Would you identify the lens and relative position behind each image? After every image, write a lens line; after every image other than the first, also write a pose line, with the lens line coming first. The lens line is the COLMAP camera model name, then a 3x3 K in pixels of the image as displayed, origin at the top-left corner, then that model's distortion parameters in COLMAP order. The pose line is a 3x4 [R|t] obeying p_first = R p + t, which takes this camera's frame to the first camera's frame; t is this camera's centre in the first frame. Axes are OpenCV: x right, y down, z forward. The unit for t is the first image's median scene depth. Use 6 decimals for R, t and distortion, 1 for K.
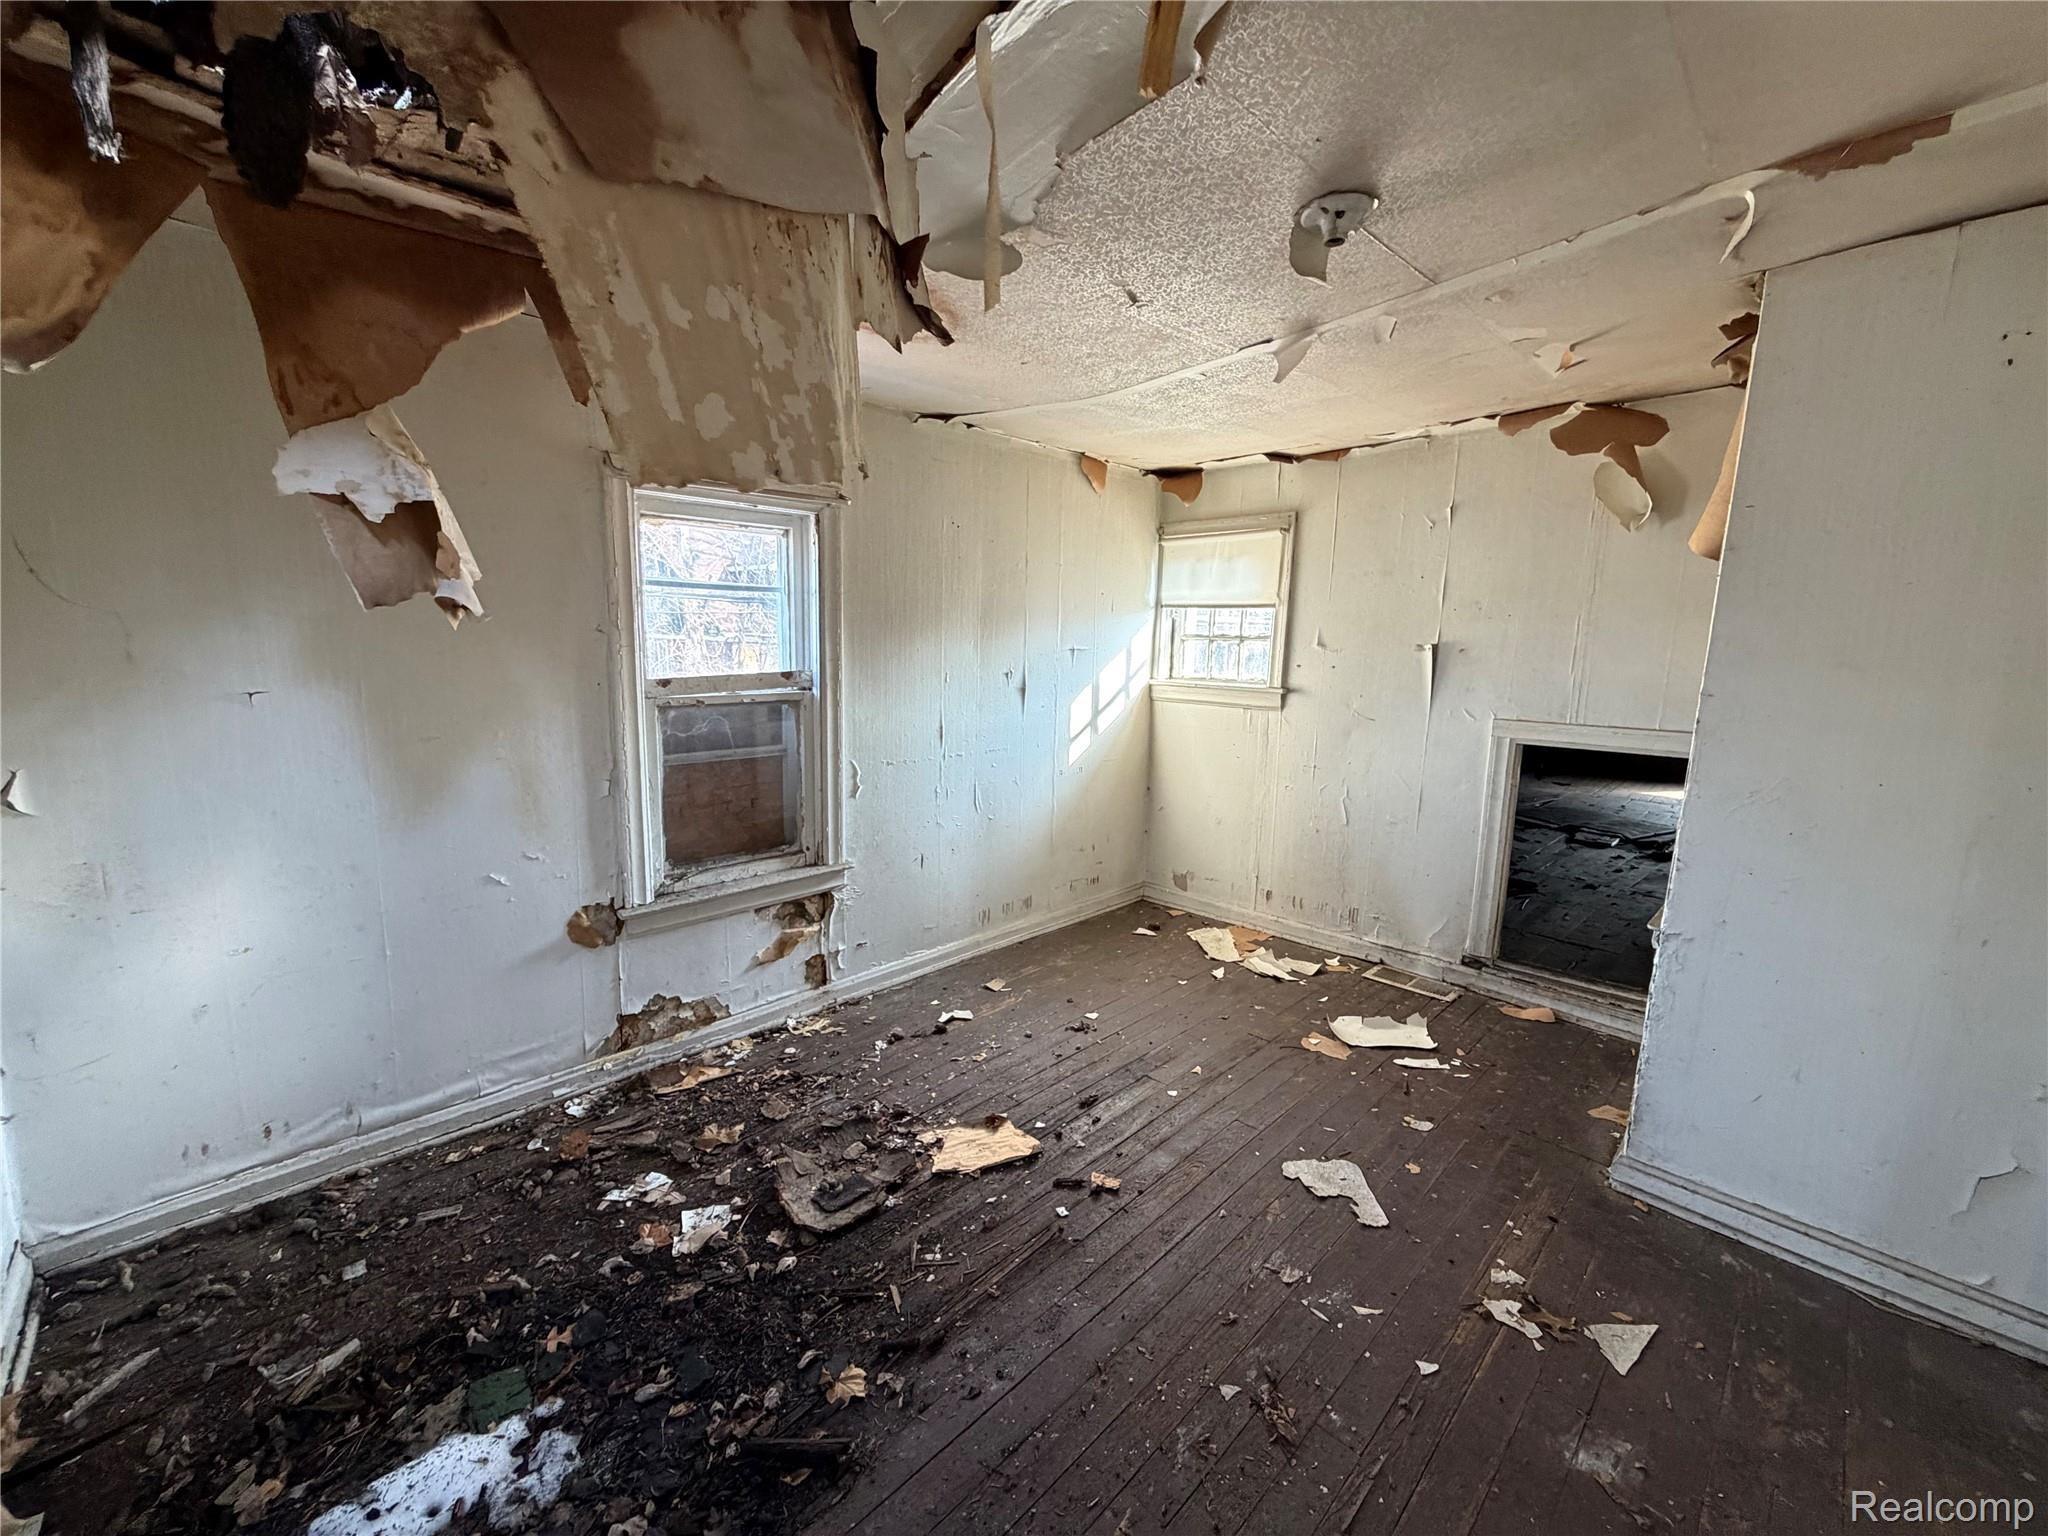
lens RADIAL K [[812.3, 0, 1017.9], [0, 812.3, 770.2], [0, 0, 1]] dist [0.000731, -0.000614]
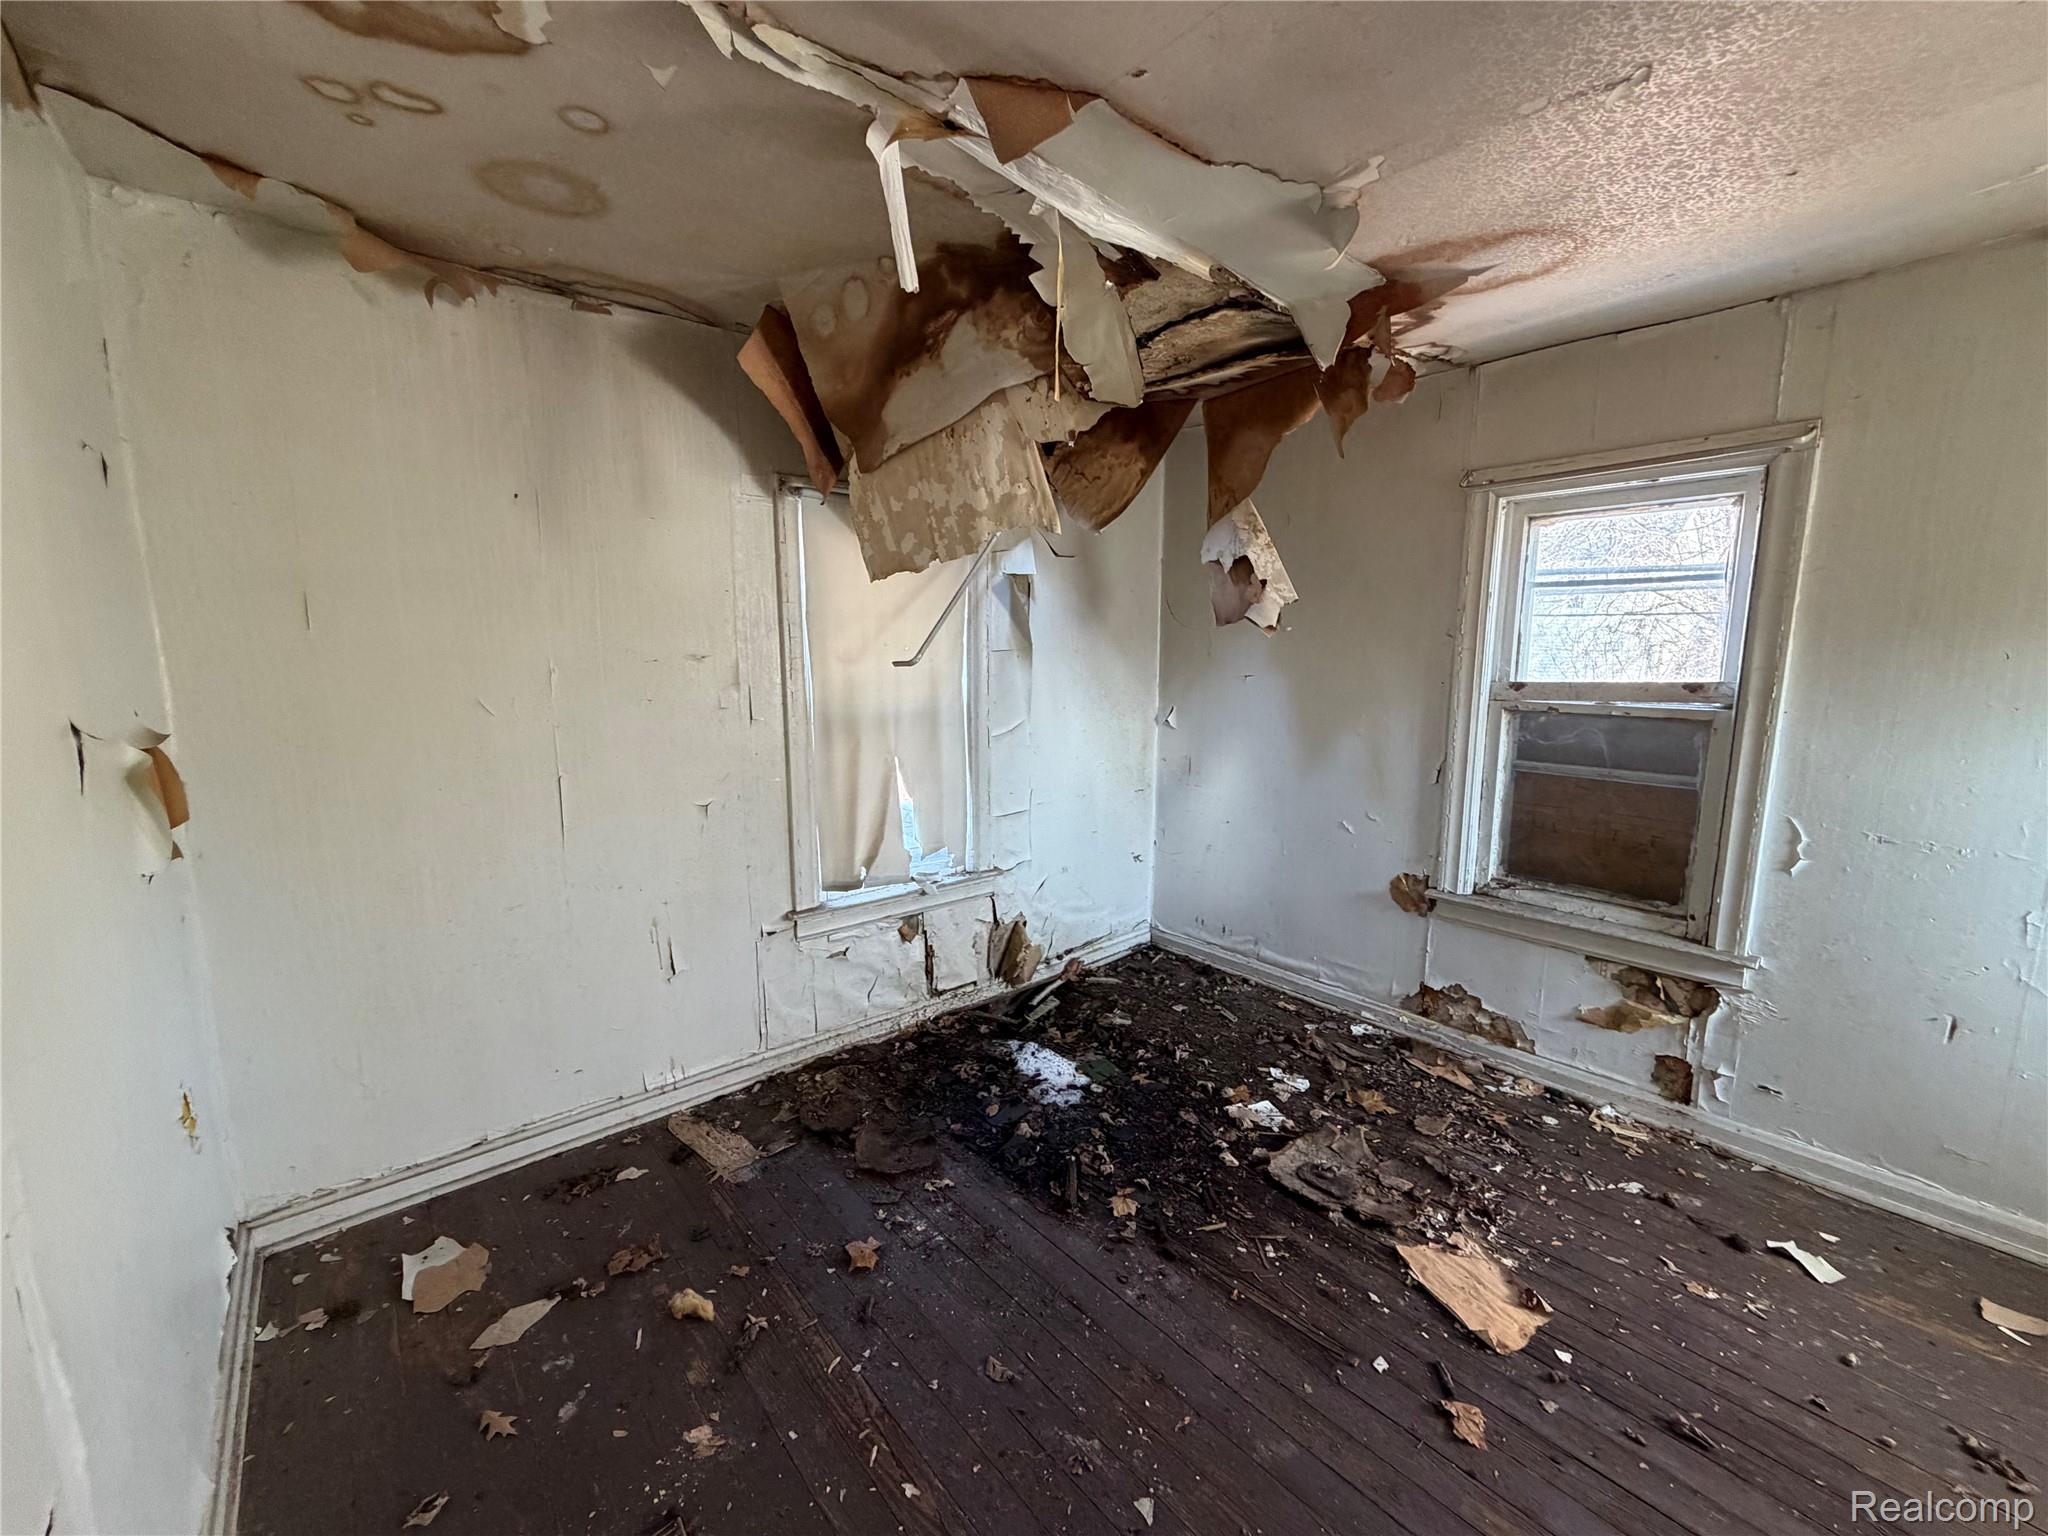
lens RADIAL K [[812.3, 0, 1023.1], [0, 812.3, 766.2], [0, 0, 1]] dist [0.000731, -0.000614]
pose [[-0.062963, 0.139058, -0.988281, 0.590897], [-0.157060, 0.976526, 0.147411, -0.063102], [0.985580, 0.164501, -0.039644, 0.456922]]
